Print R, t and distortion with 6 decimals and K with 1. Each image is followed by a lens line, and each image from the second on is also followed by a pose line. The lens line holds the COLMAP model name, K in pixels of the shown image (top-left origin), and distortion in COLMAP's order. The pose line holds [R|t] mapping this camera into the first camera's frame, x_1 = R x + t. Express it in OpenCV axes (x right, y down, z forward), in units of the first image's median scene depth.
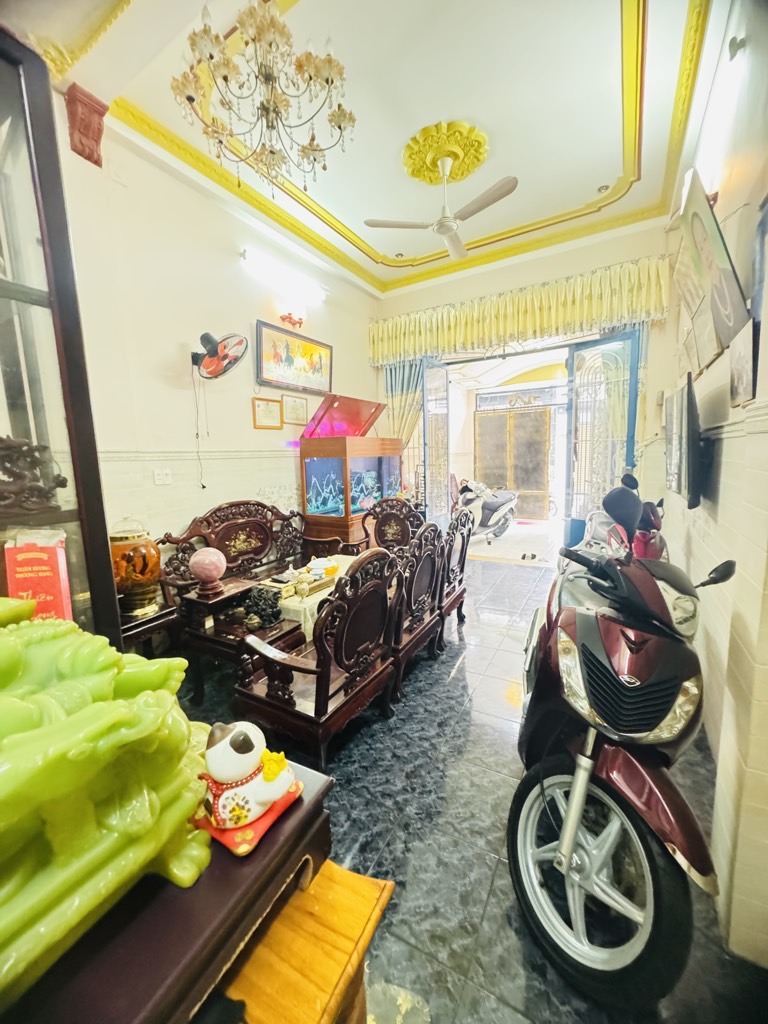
lens RADIAL K [[406.0, 0, 384.0], [0, 406.0, 512.0], [0, 0, 1]] dist [-0.000083, -0.000003]
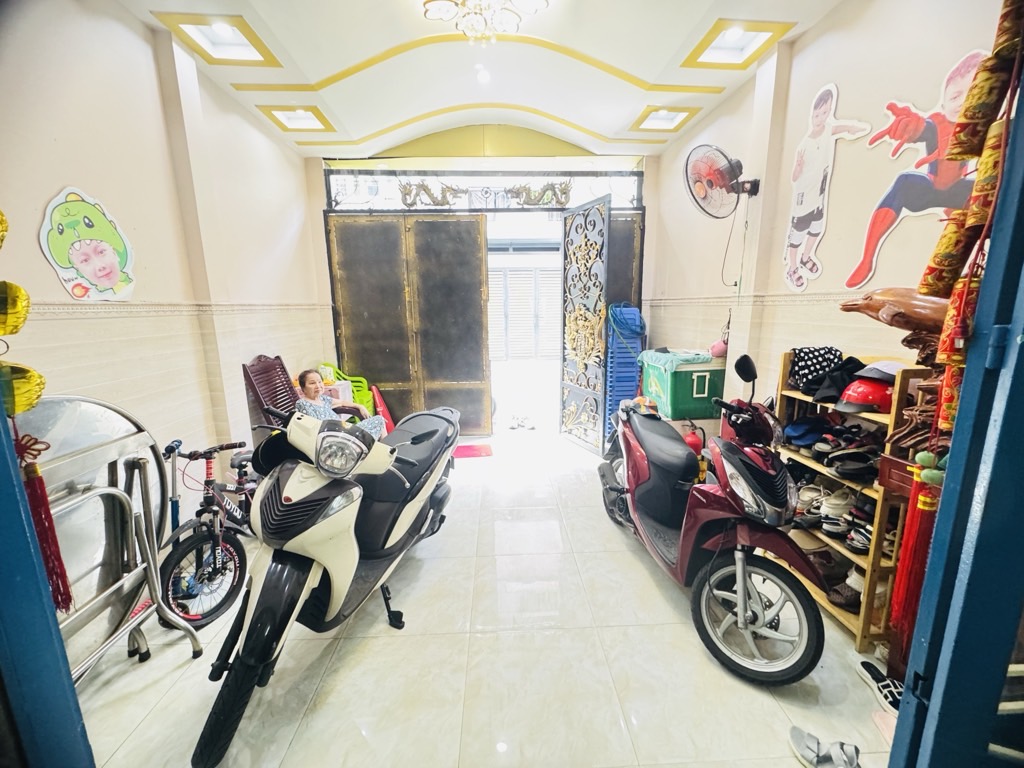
lens RADIAL K [[406.1, 0, 512.0], [0, 406.1, 384.0], [0, 0, 1]] dist [0.000793, 0.000024]
pose [[0.827963, -0.083360, 0.554552, 0.131834], [0.064600, 0.996485, 0.053341, -0.069759], [-0.557049, -0.008341, 0.830438, 0.523481]]
